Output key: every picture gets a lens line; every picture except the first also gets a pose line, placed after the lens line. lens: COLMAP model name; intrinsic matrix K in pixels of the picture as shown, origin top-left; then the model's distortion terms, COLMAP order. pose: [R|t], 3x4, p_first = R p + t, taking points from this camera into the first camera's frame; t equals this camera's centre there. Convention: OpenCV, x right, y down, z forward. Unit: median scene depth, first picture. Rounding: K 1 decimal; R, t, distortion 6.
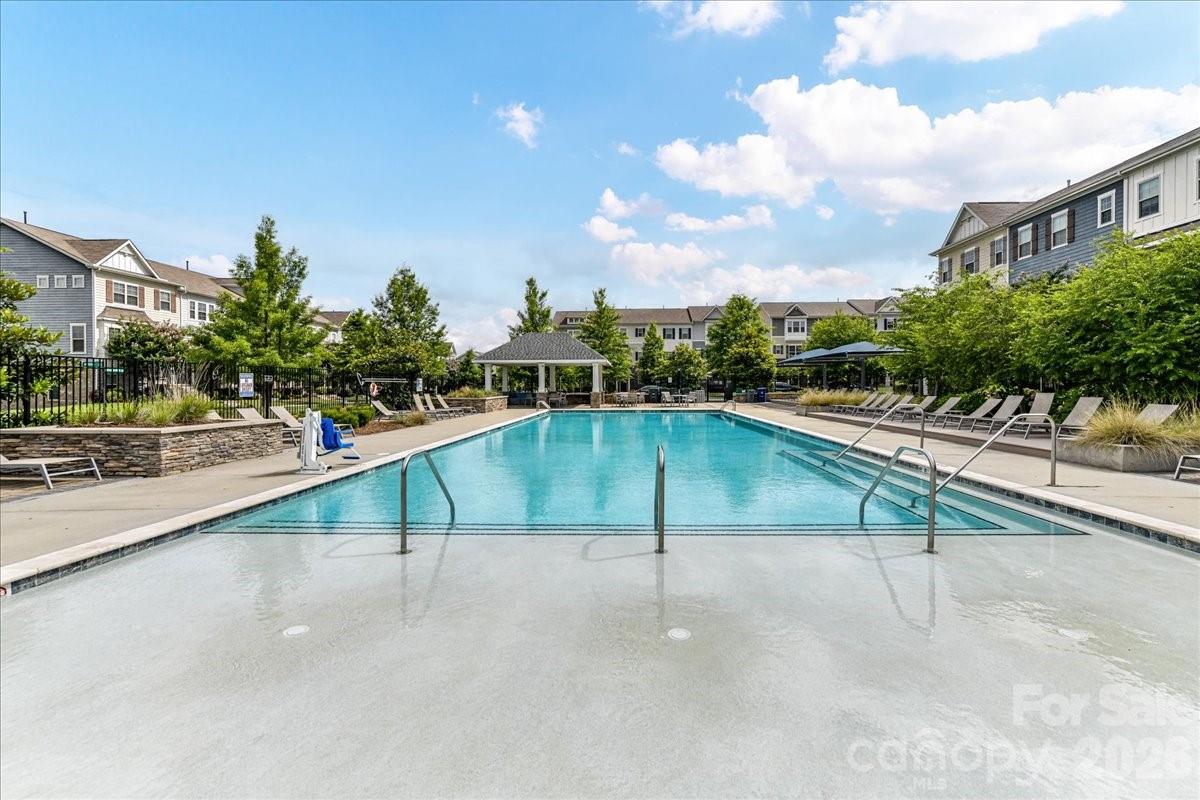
lens RADIAL K [[495.4, 0, 602.3], [0, 495.4, 393.7], [0, 0, 1]] dist [-0.003386, -0.001691]
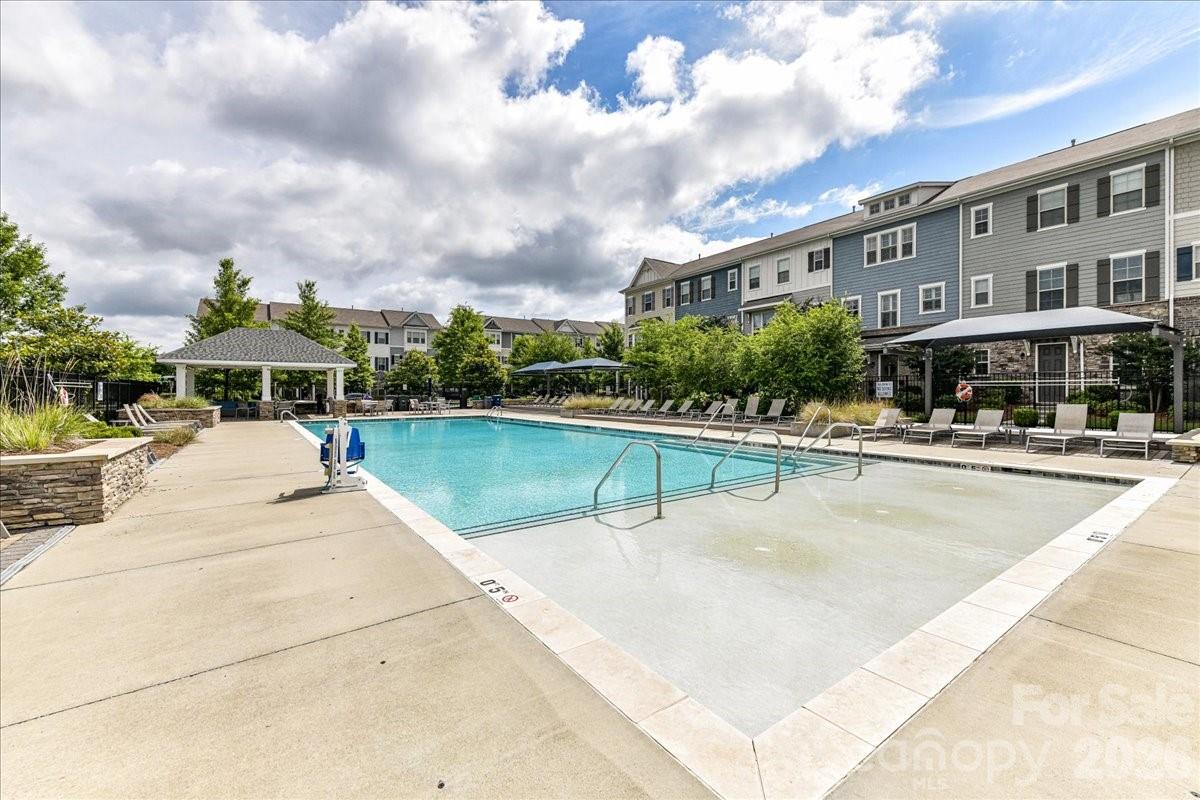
lens RADIAL K [[495.4, 0, 588.2], [0, 495.4, 394.0], [0, 0, 1]] dist [-0.003386, -0.001691]
pose [[0.801174, -0.000300, 0.598431, -0.202790], [0.009382, 0.999883, -0.012059, 0.001362], [-0.598358, 0.015276, 0.801083, 0.012202]]
